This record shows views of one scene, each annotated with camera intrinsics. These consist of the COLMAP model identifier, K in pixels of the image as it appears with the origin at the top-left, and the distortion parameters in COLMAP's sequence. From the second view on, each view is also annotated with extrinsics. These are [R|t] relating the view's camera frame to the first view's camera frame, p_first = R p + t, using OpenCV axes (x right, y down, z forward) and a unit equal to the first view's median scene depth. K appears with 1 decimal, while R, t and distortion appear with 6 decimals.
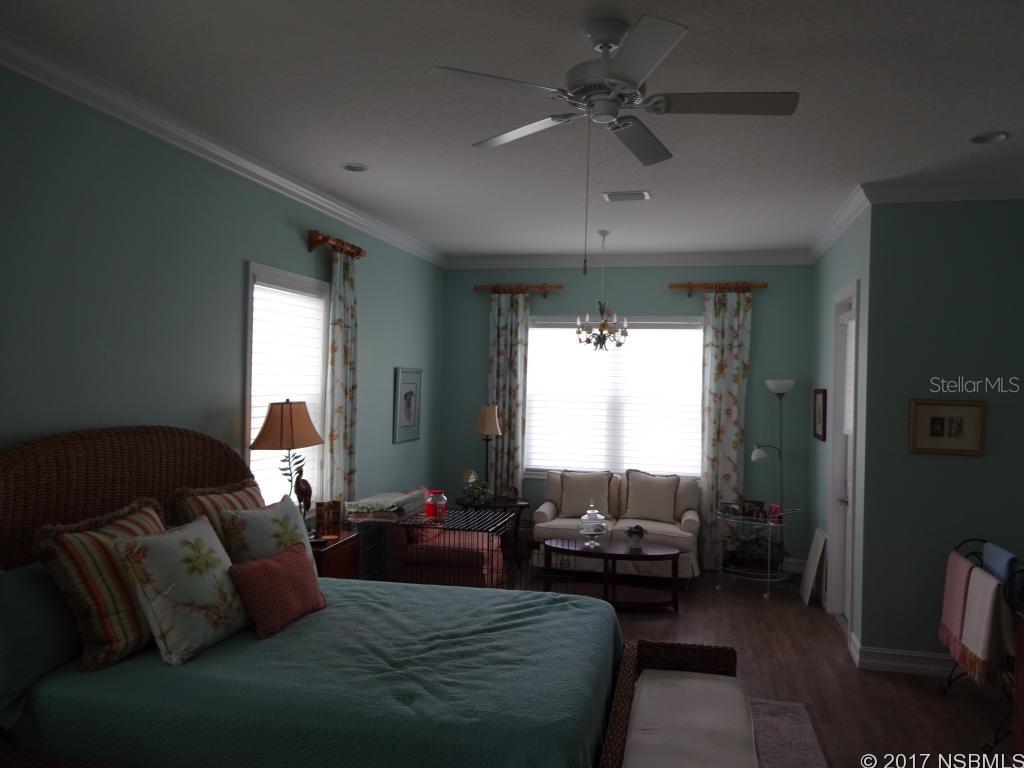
lens RADIAL K [[749.7, 0, 529.4], [0, 749.7, 385.6], [0, 0, 1]] dist [-0.002658, 0.004218]
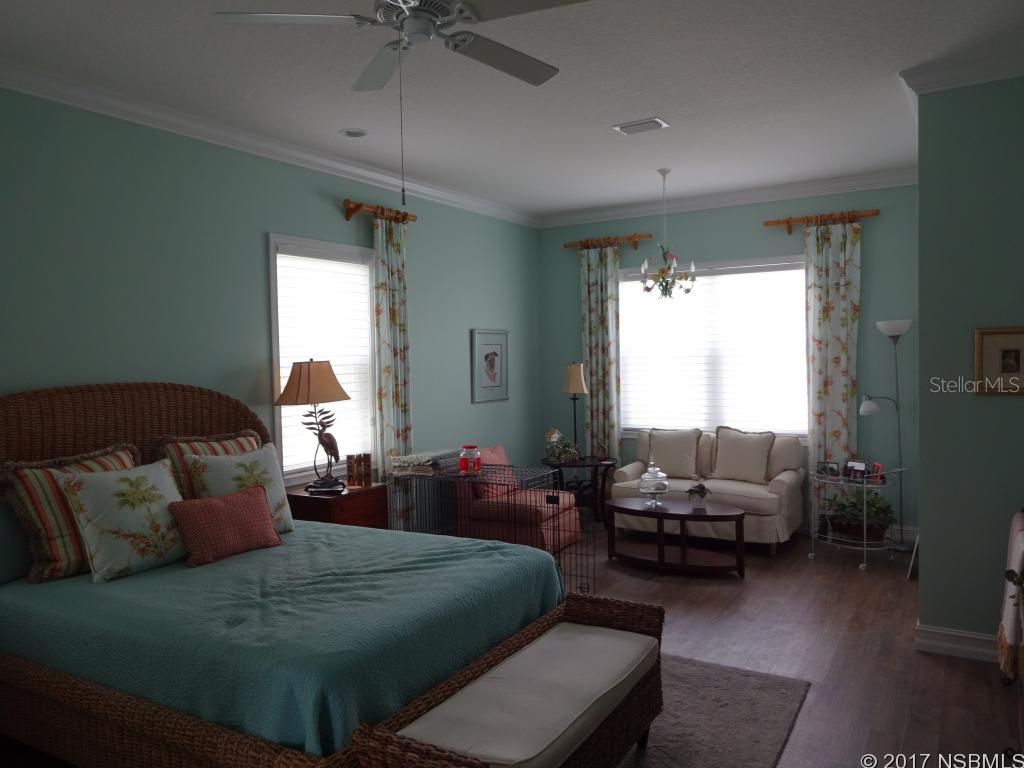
lens RADIAL K [[749.7, 0, 513.1], [0, 749.7, 382.6], [0, 0, 1]] dist [-0.002658, 0.004218]
pose [[0.949700, -0.029690, -0.311751, 0.249052], [0.040385, 0.998794, 0.027905, 0.029401], [0.310547, -0.039092, 0.949754, 0.058430]]
